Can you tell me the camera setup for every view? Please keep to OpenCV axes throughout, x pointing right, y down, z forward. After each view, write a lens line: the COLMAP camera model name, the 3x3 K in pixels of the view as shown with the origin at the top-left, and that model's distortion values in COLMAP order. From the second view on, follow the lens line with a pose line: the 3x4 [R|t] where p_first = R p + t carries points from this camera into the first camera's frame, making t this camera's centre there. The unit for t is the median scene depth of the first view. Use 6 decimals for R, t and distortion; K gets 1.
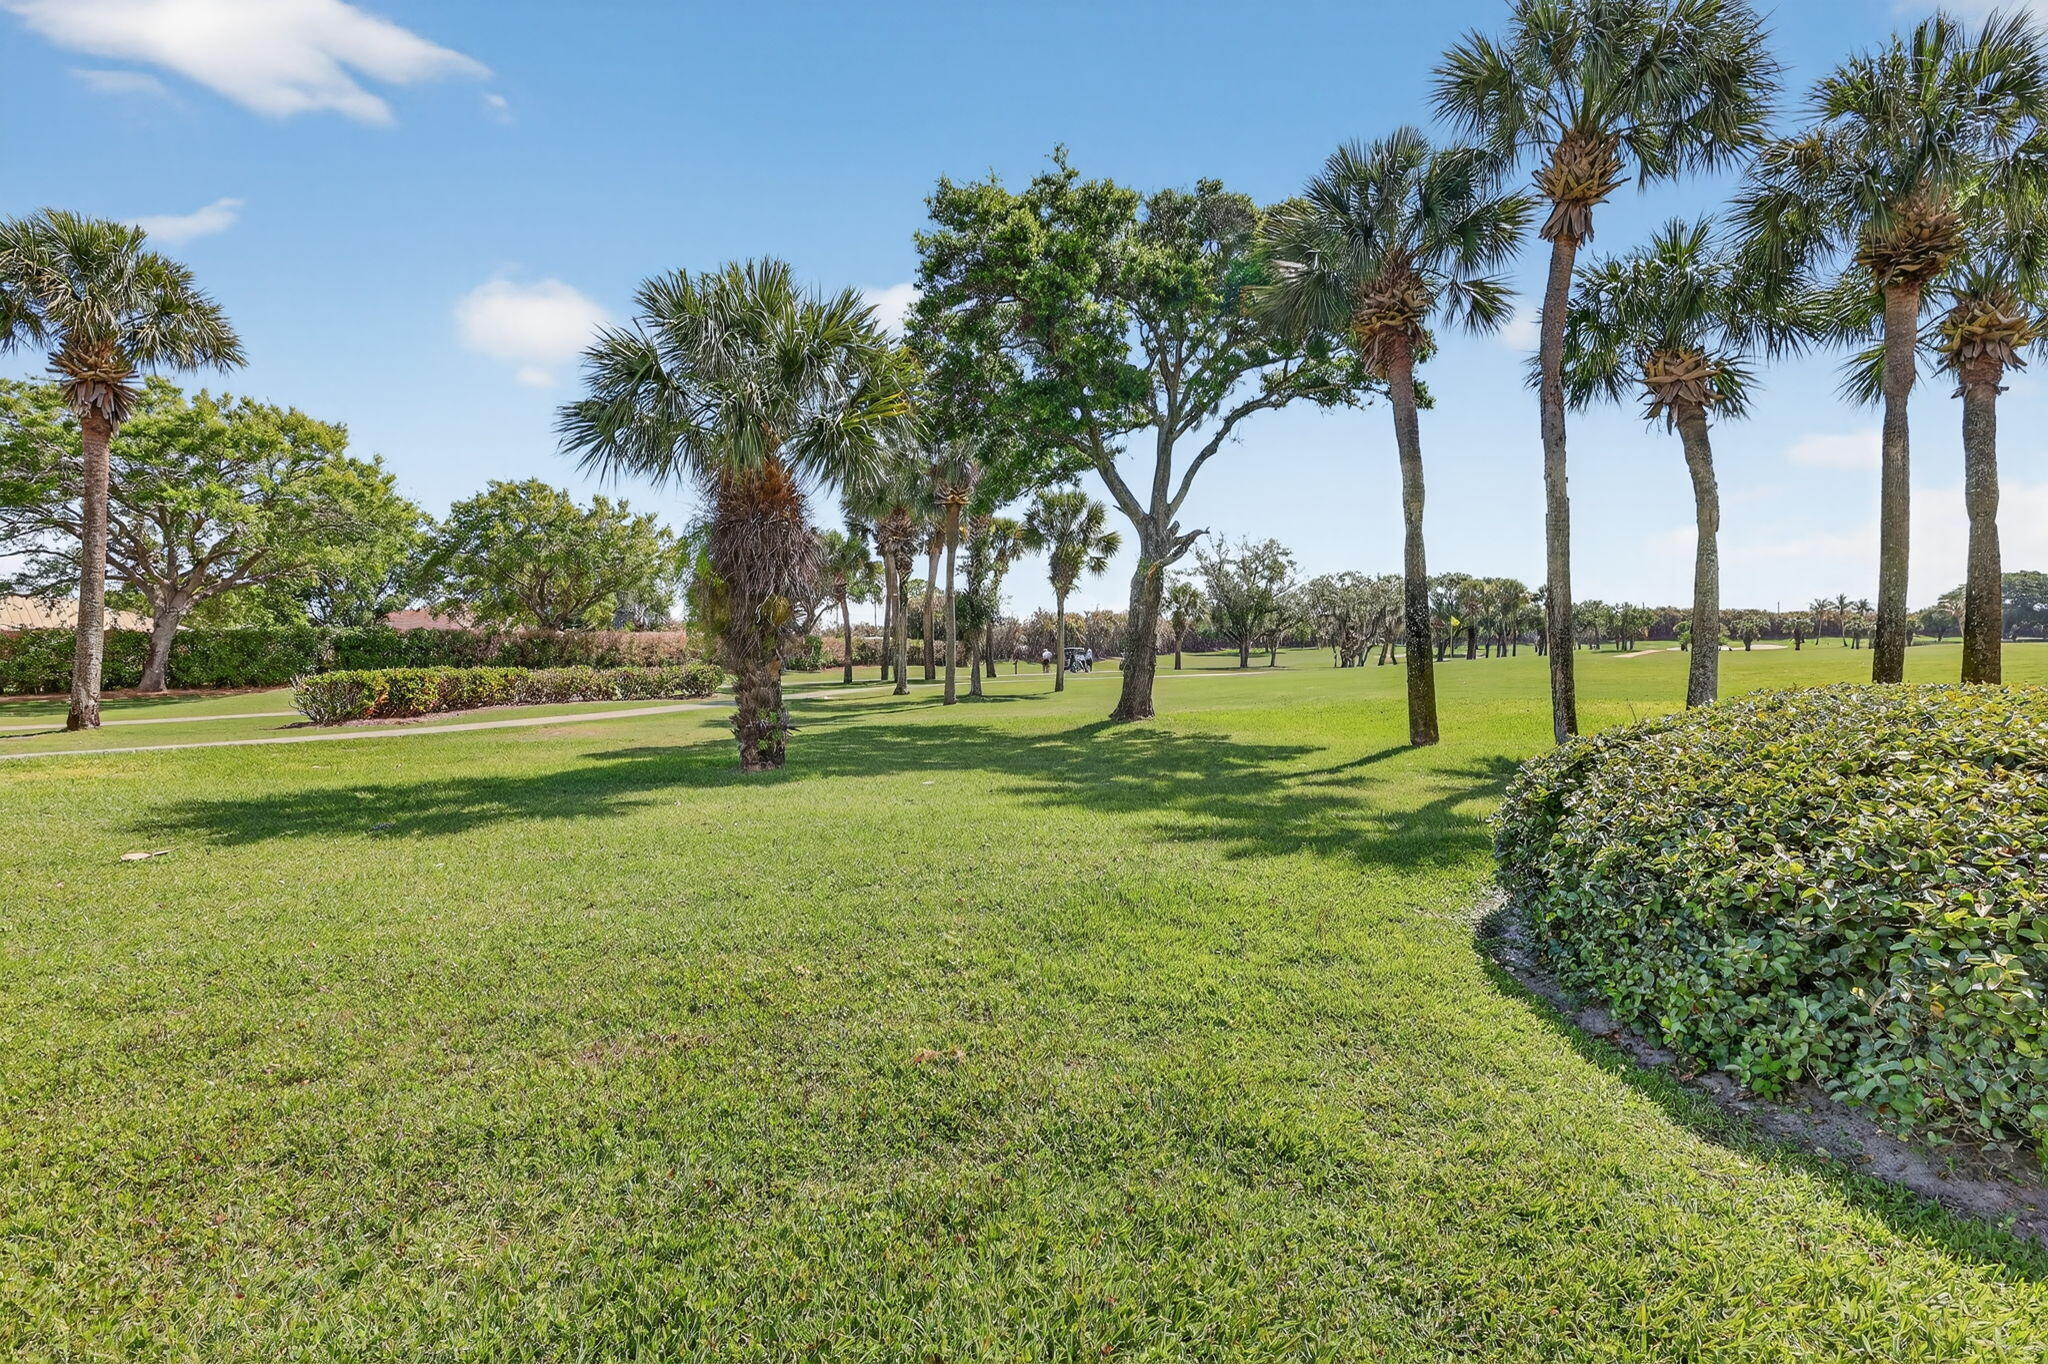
lens RADIAL K [[946.1, 0, 1021.6], [0, 946.1, 669.1], [0, 0, 1]] dist [-0.000296, -0.000354]
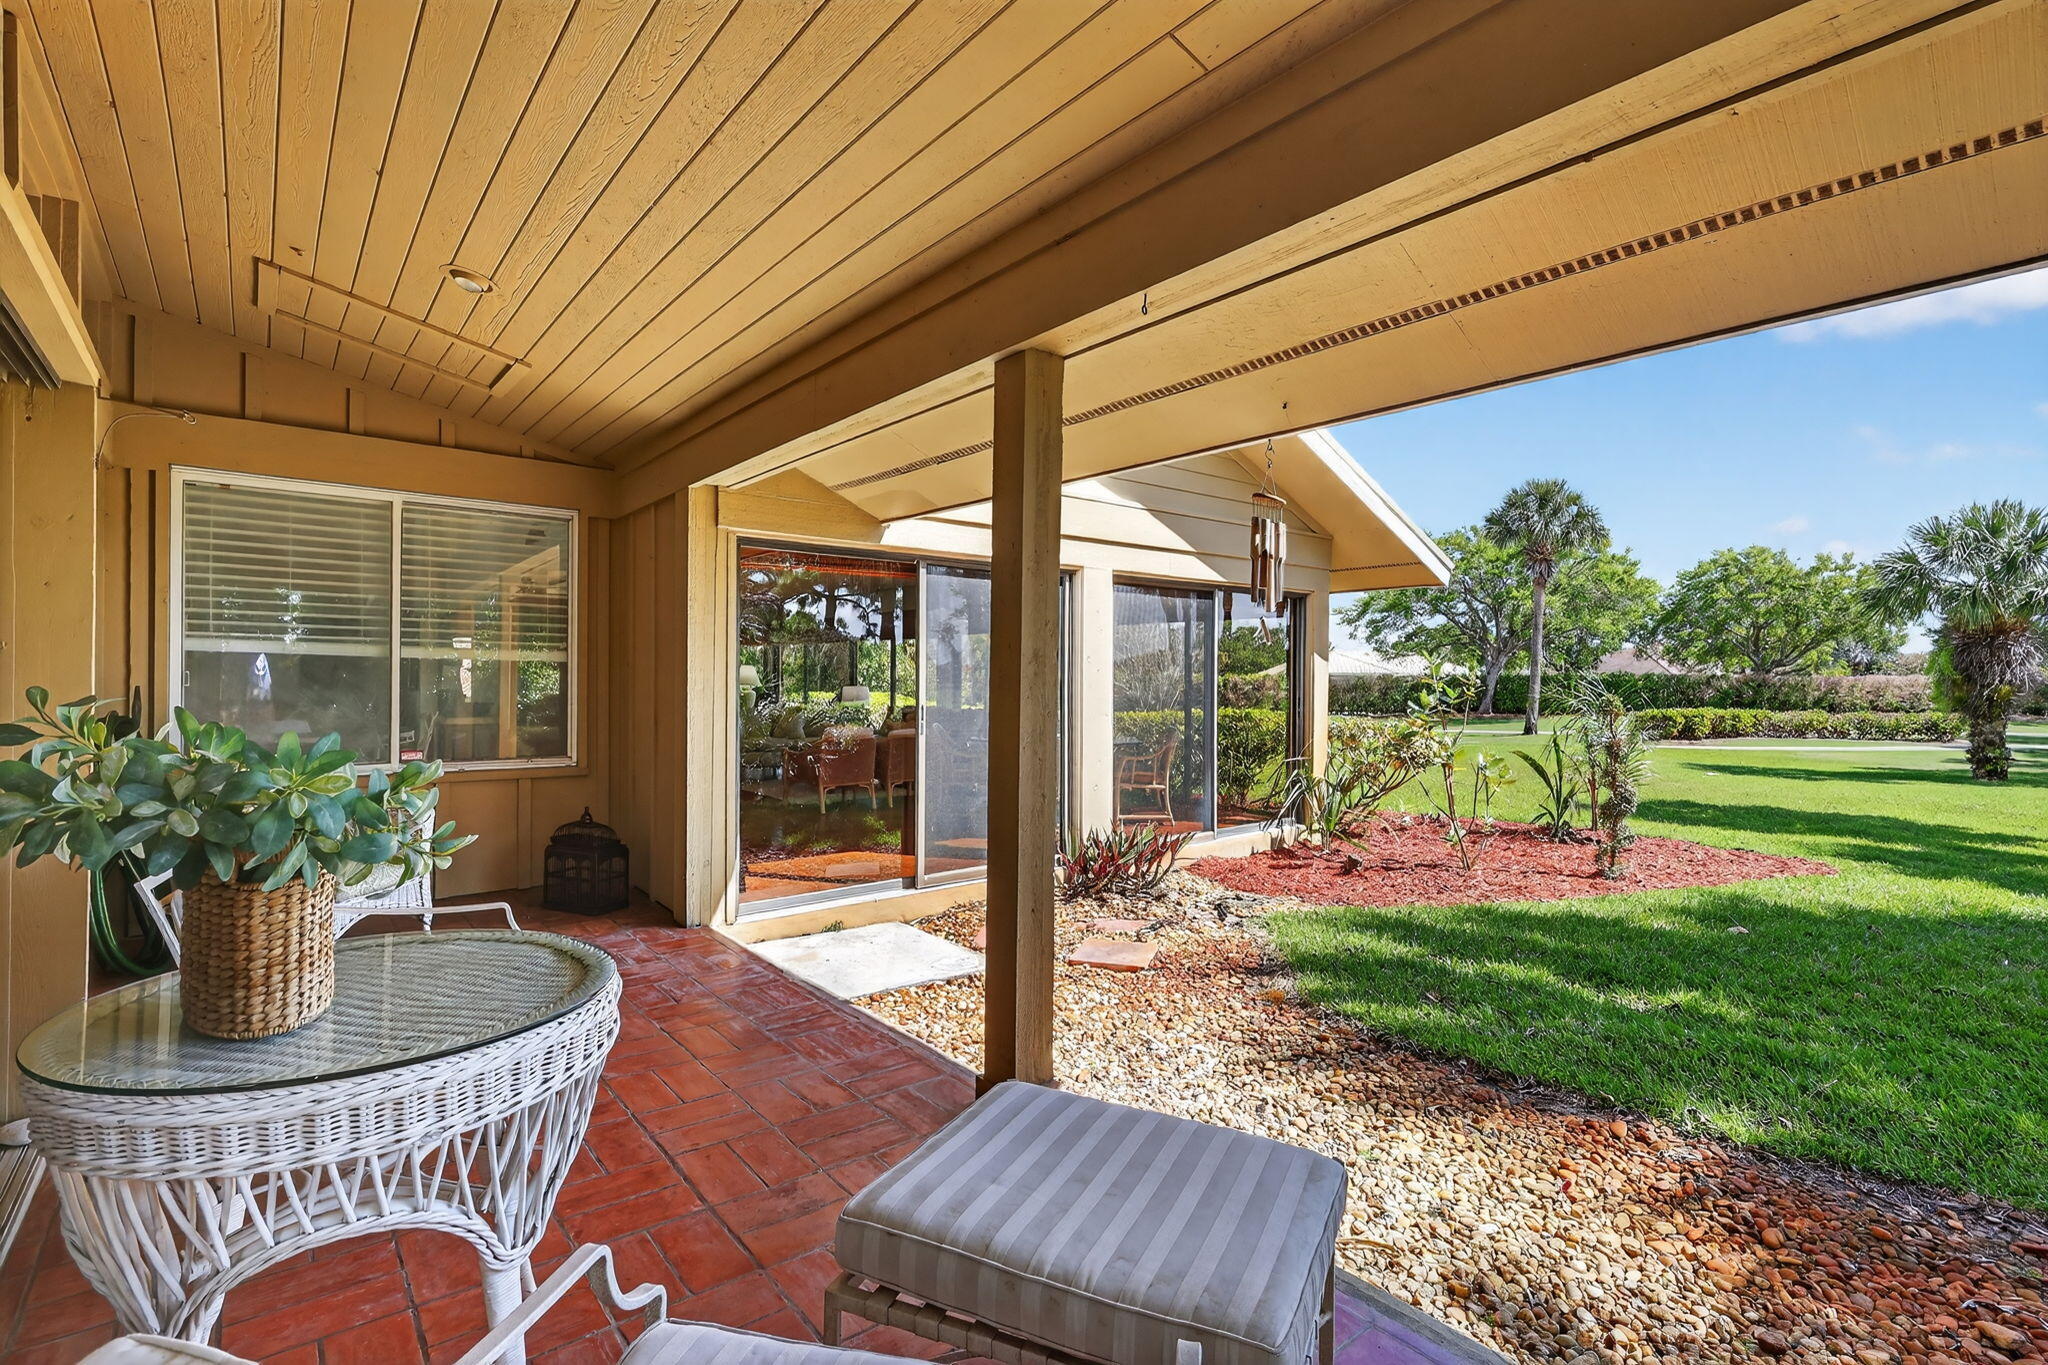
lens RADIAL K [[946.1, 0, 1008.7], [0, 946.1, 672.4], [0, 0, 1]] dist [-0.000296, -0.000354]
pose [[0.449283, 0.006883, -0.893363, 0.130918], [-0.031812, 0.999459, -0.008299, -0.006716], [0.892823, 0.032148, 0.449259, -0.391741]]
